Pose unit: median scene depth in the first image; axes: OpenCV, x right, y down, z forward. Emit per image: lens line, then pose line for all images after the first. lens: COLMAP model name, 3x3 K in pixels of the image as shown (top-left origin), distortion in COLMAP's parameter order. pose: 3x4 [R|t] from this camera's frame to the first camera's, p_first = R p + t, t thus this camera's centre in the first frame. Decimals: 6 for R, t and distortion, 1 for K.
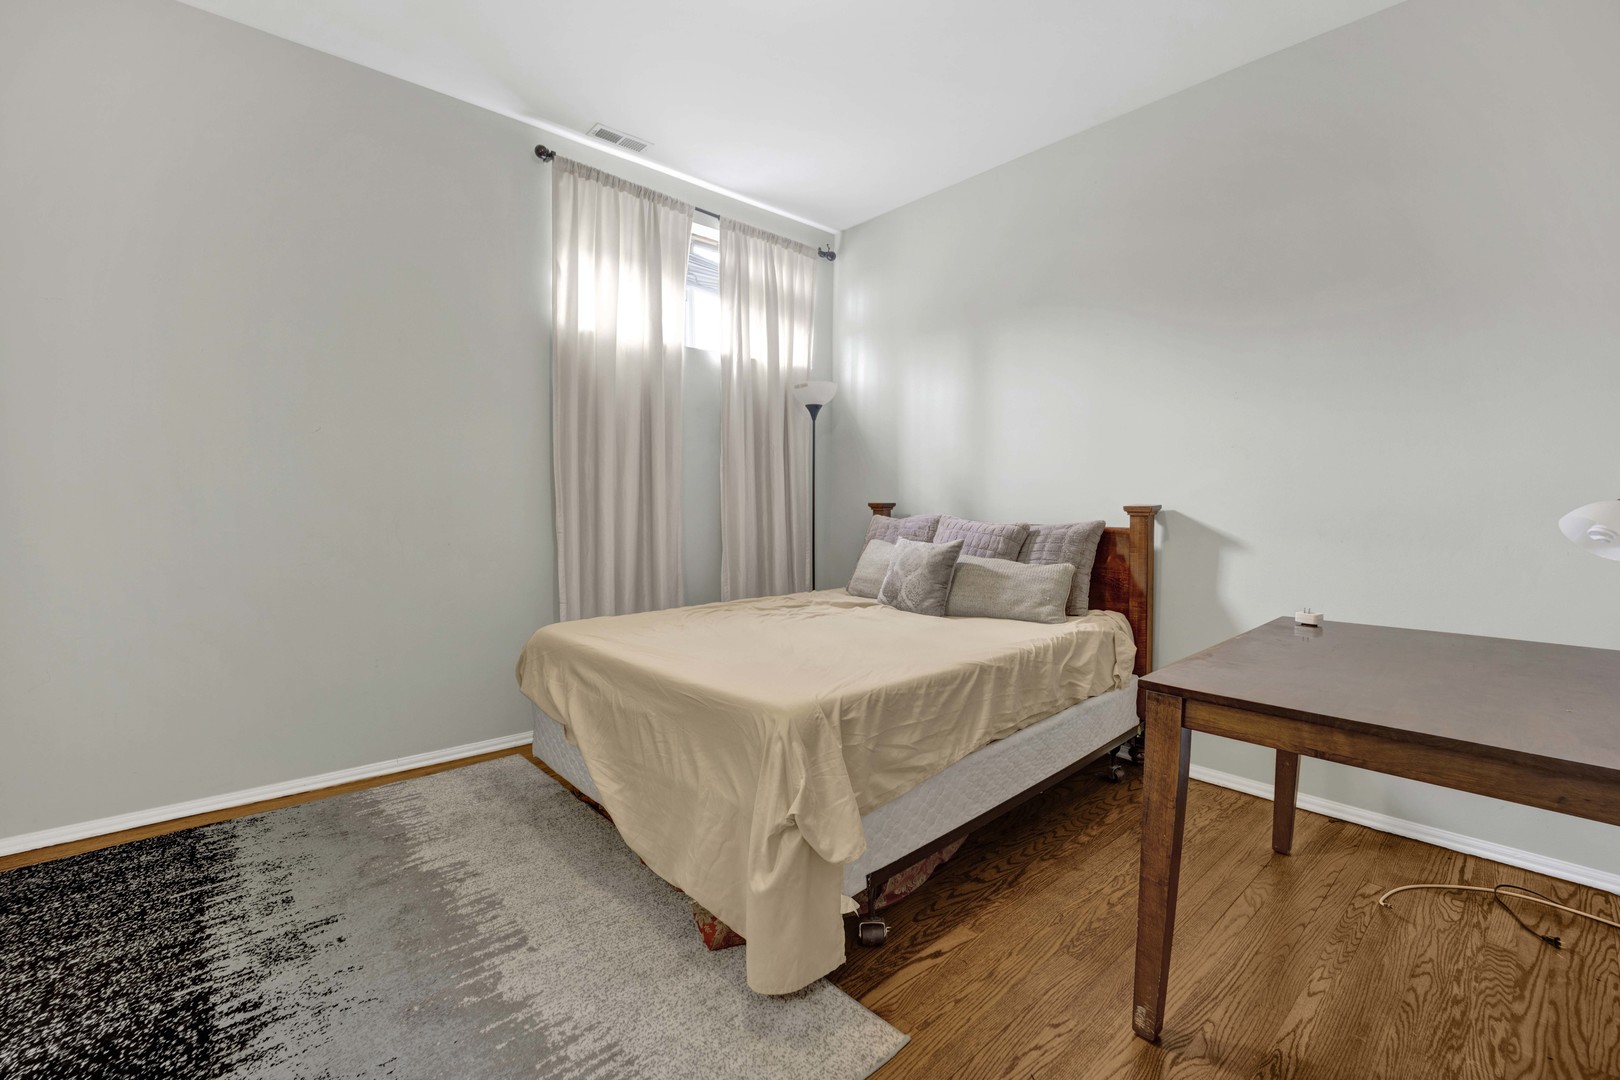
lens RADIAL K [[686.8, 0, 804.6], [0, 686.8, 542.4], [0, 0, 1]] dist [-0.019869, -0.000193]
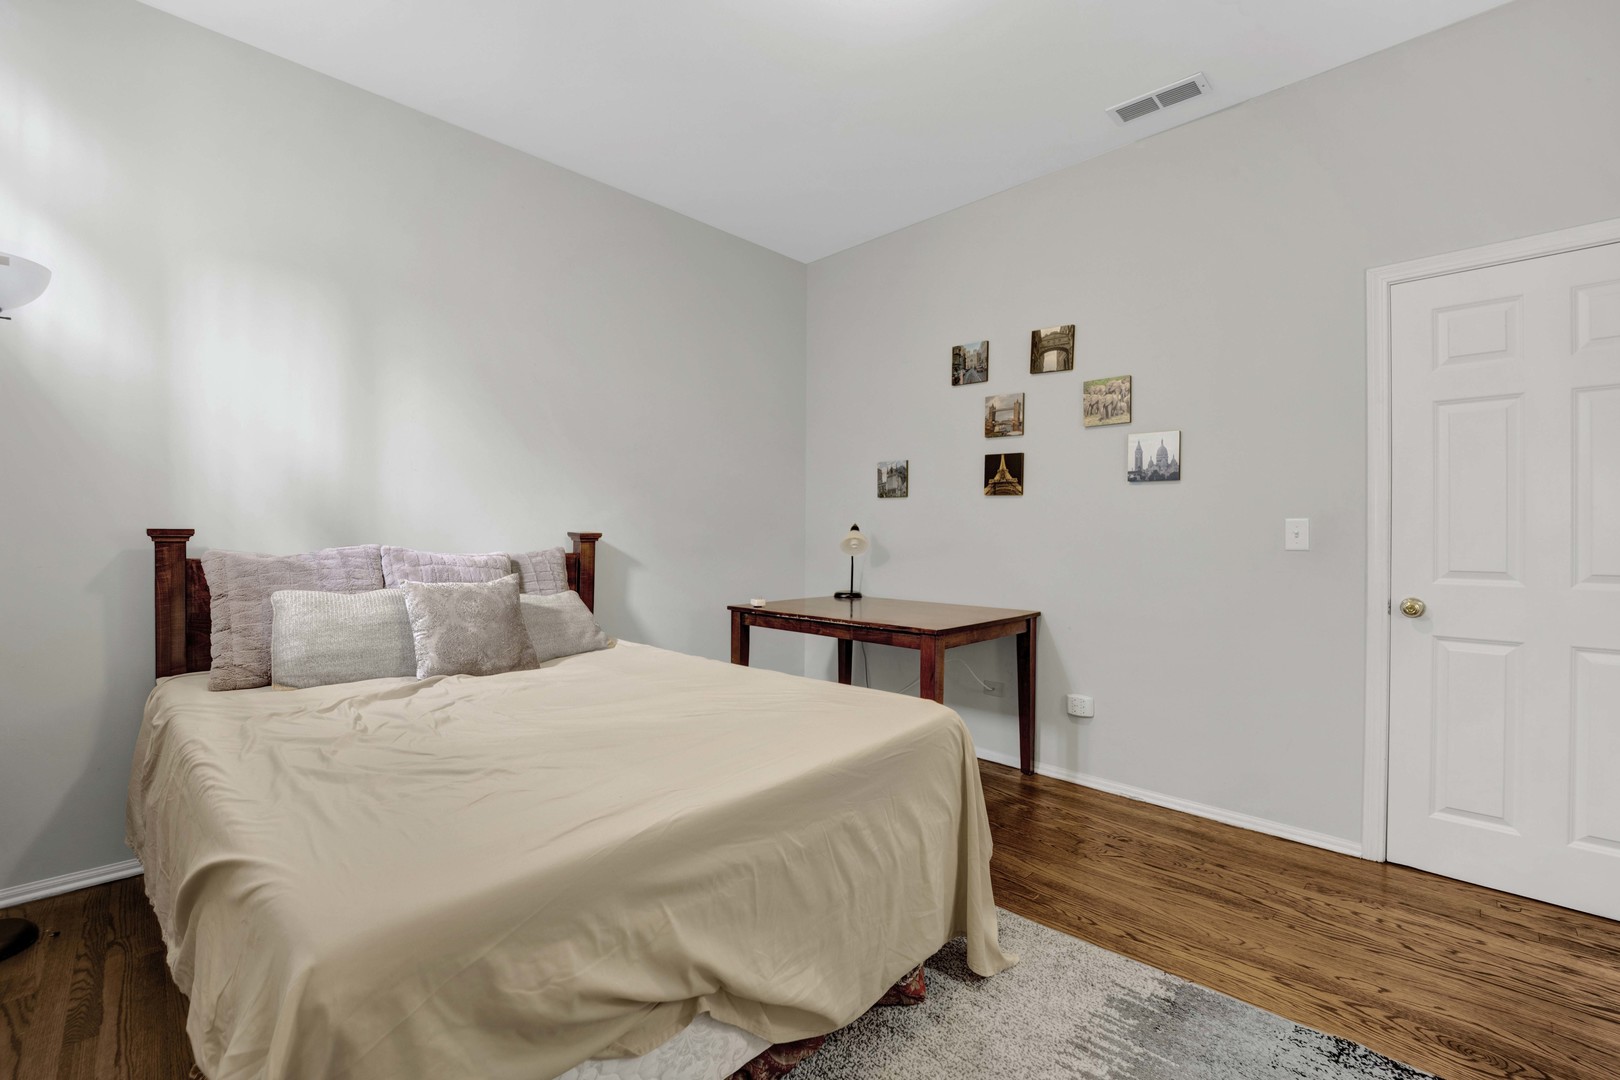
lens RADIAL K [[686.8, 0, 804.6], [0, 686.8, 542.4], [0, 0, 1]] dist [-0.019869, -0.000193]
pose [[-0.080965, -0.025983, 0.996378, -1.255975], [0.048550, 0.998371, 0.029980, -0.103088], [-0.995534, 0.050802, -0.079571, 1.425192]]
